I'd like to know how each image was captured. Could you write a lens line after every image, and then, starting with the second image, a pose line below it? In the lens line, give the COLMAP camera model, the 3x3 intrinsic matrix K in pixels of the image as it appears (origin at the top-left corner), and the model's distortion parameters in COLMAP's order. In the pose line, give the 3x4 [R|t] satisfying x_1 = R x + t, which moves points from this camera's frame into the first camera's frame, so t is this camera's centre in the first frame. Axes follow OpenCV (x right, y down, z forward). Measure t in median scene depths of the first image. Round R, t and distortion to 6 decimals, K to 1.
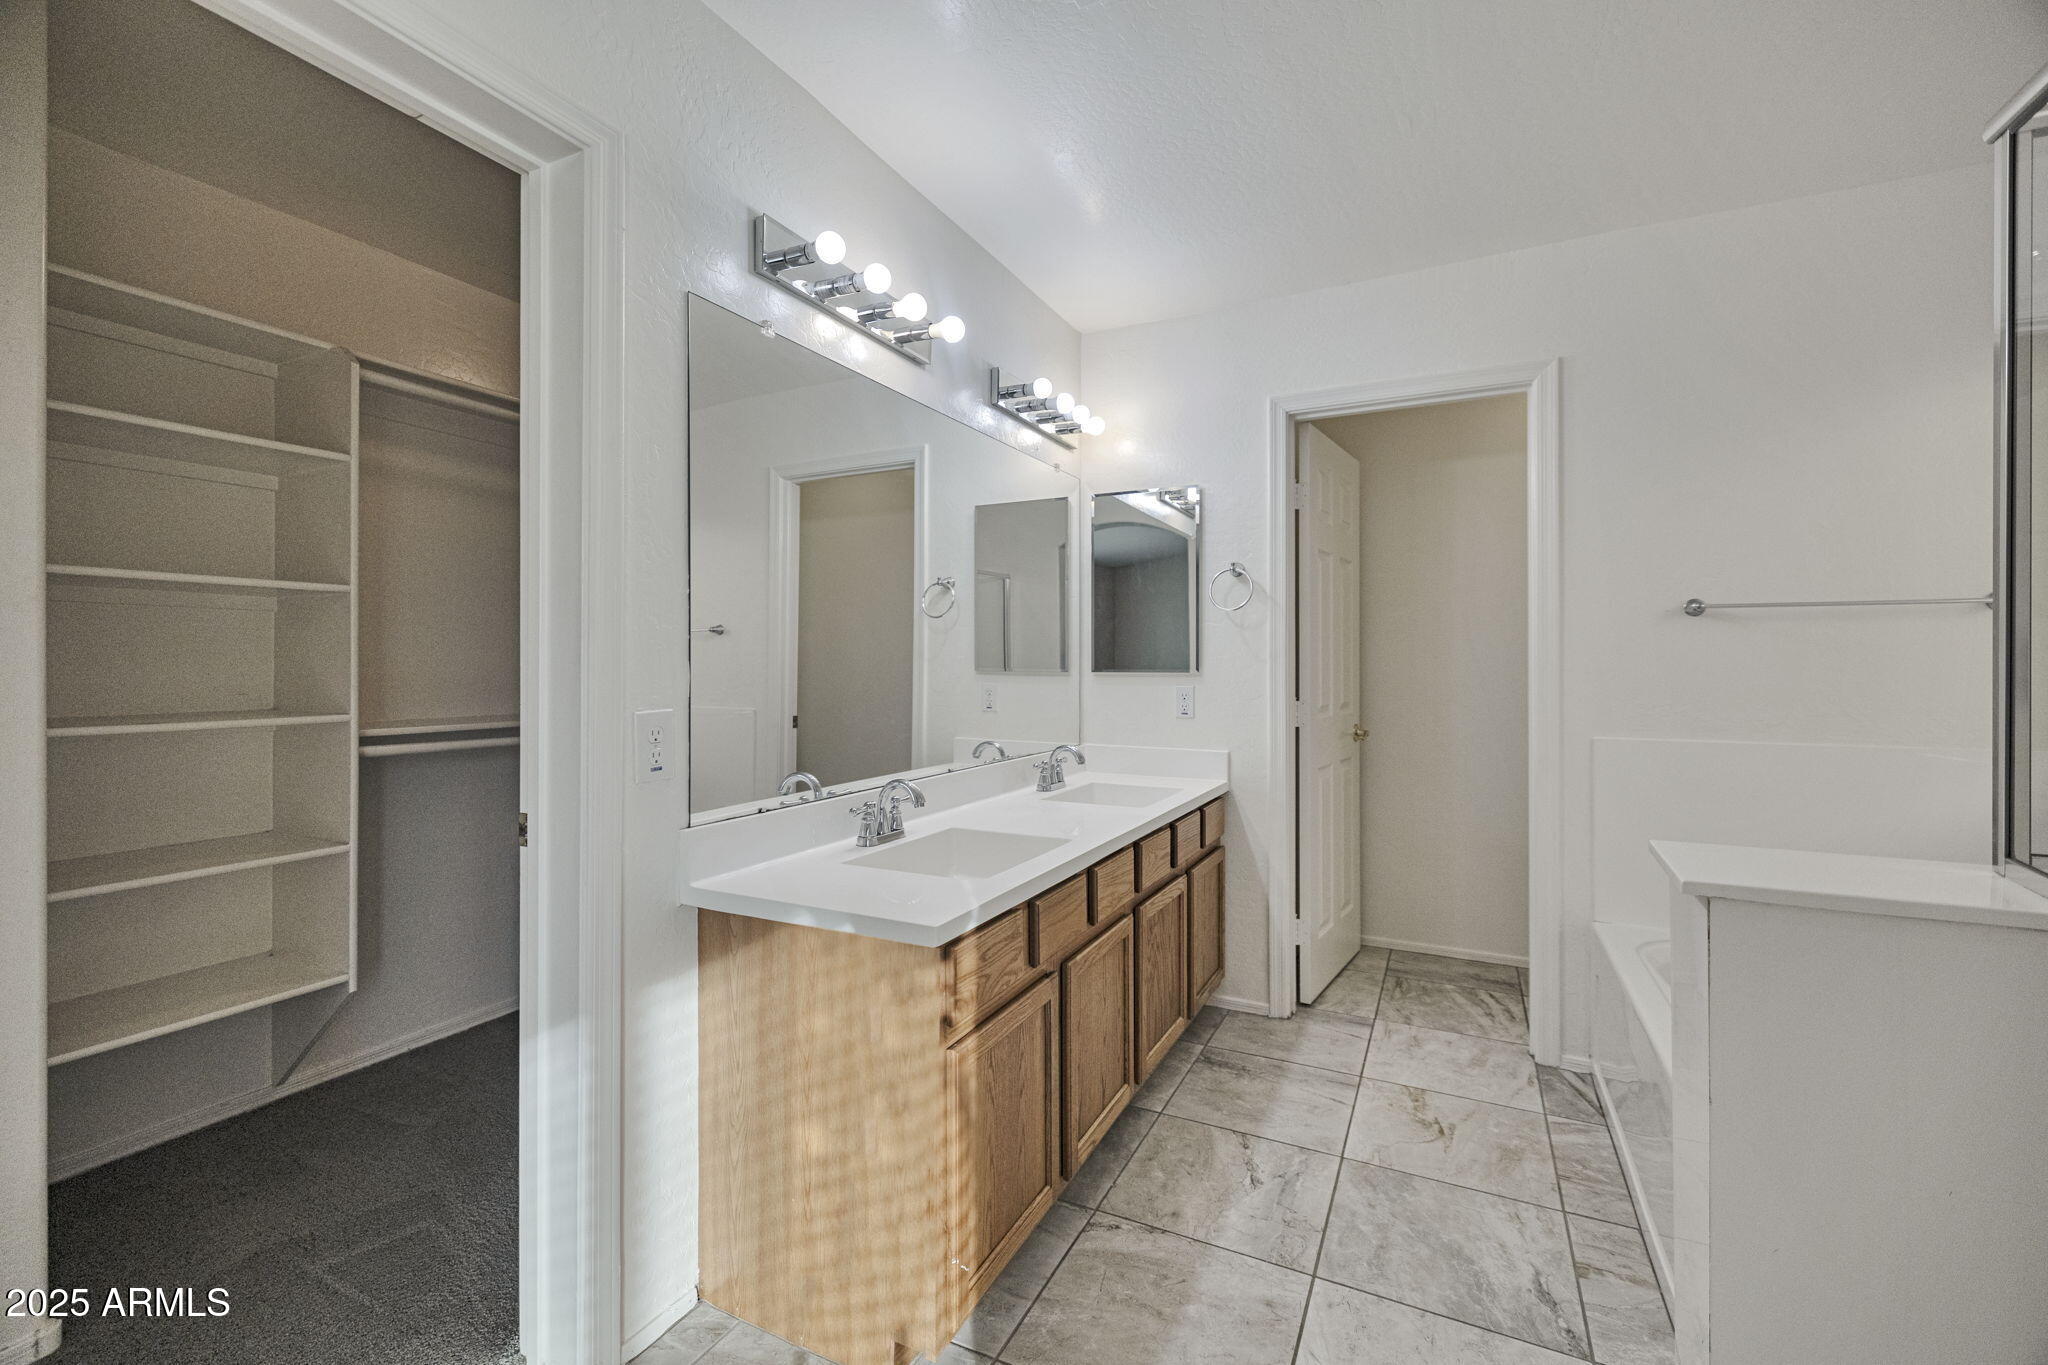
lens RADIAL K [[871.5, 0, 1035.6], [0, 871.5, 657.9], [0, 0, 1]] dist [-0.001144, -0.000133]
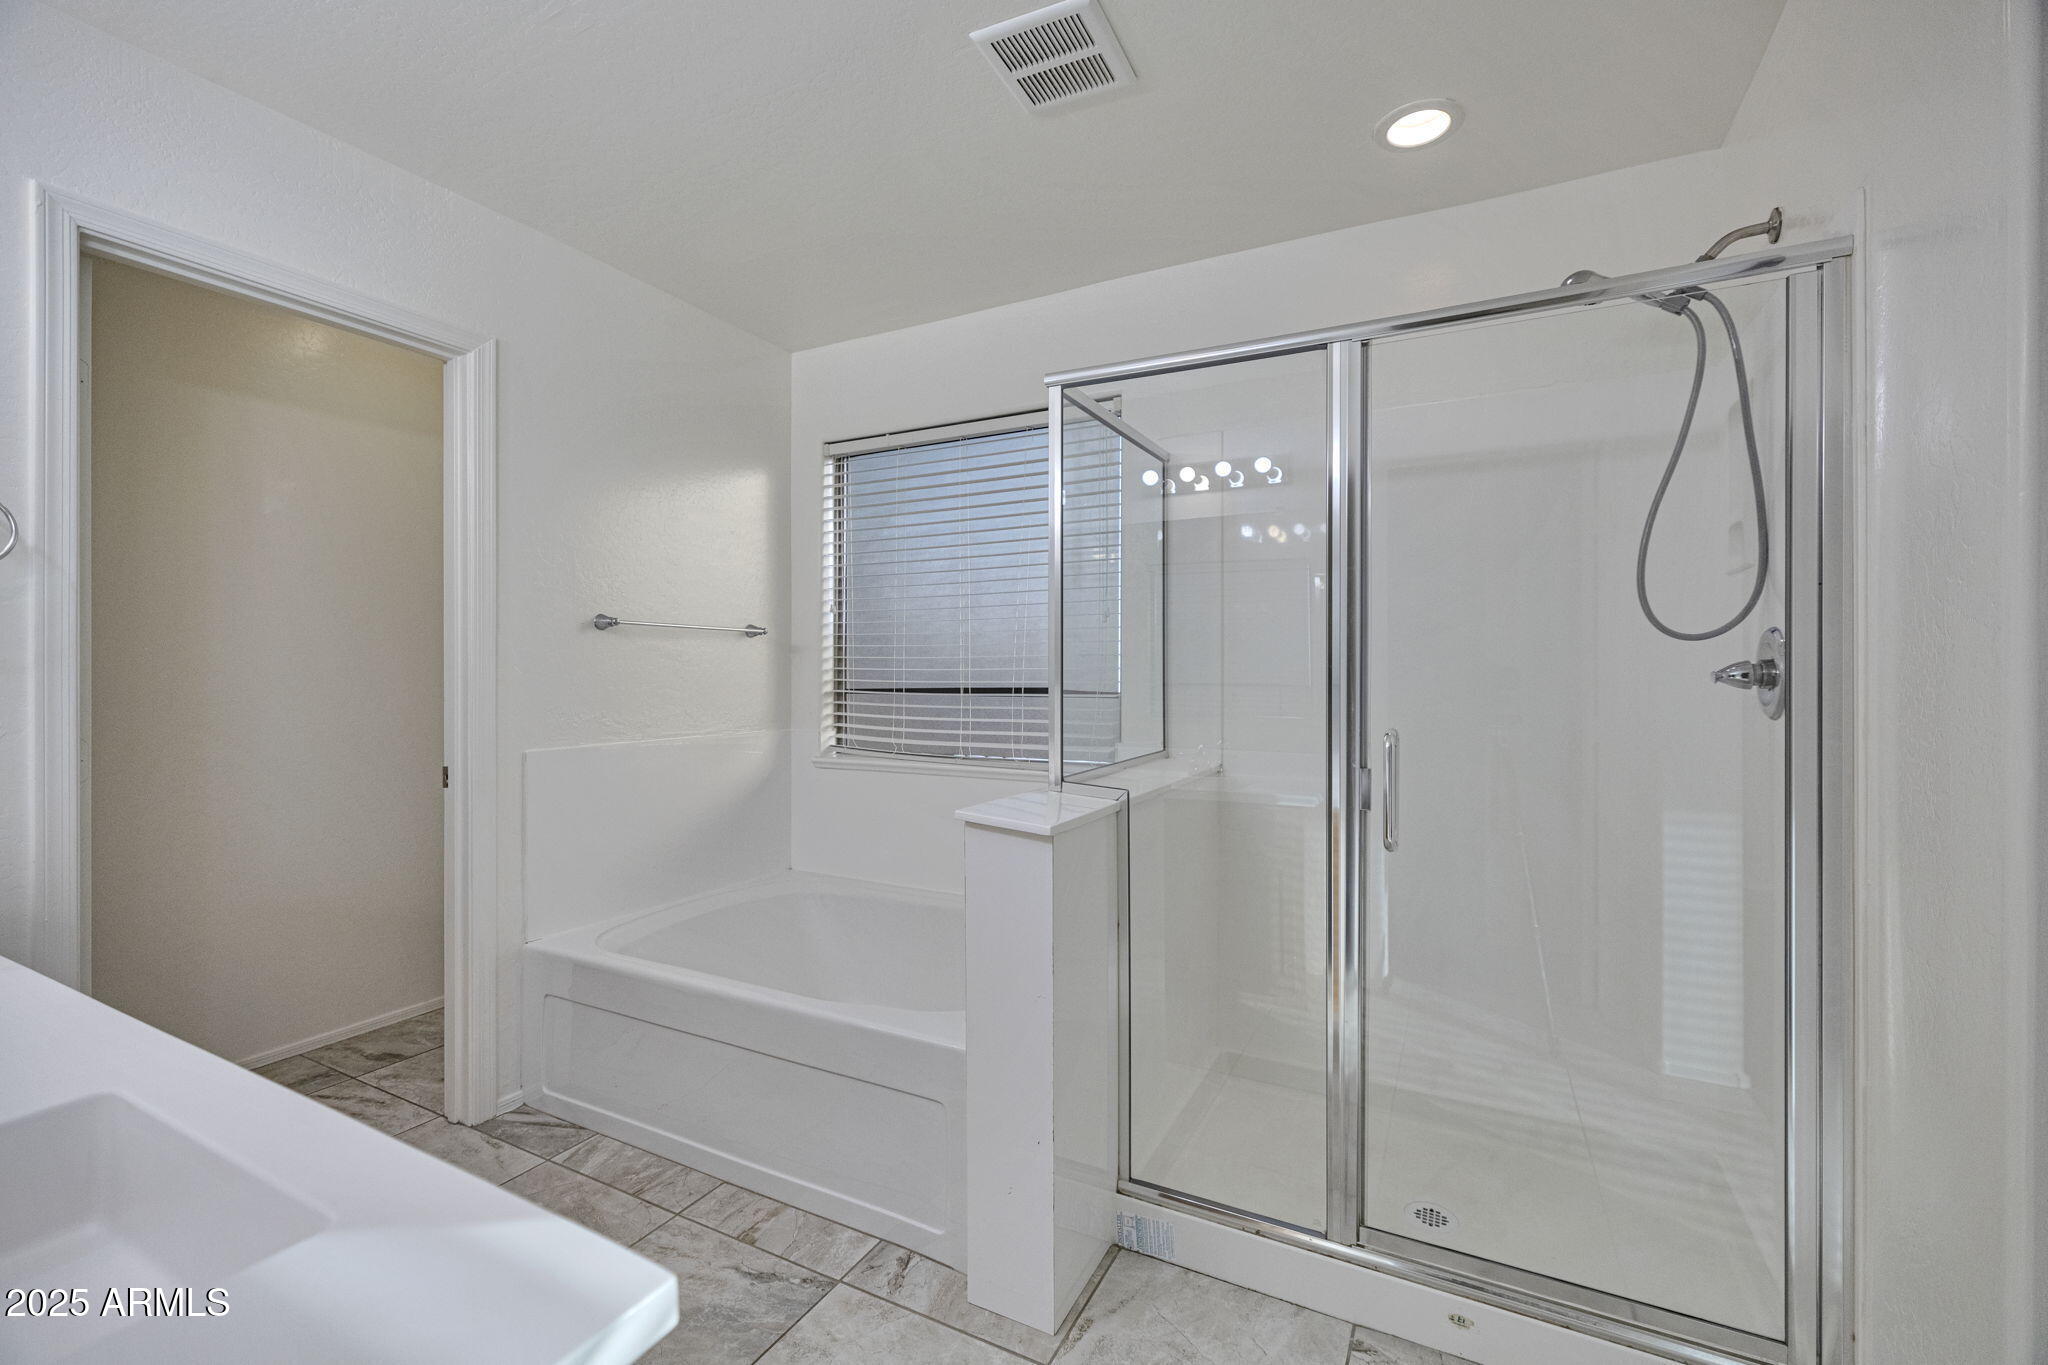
lens RADIAL K [[856.8, 0, 1019.8], [0, 856.8, 672.2], [0, 0, 1]] dist [-0.000444, -0.000042]
pose [[0.027728, 0.004046, 0.999607, -0.294915], [-0.005131, 0.999979, -0.003905, 0.006100], [-0.999602, -0.005020, 0.027748, 0.448646]]
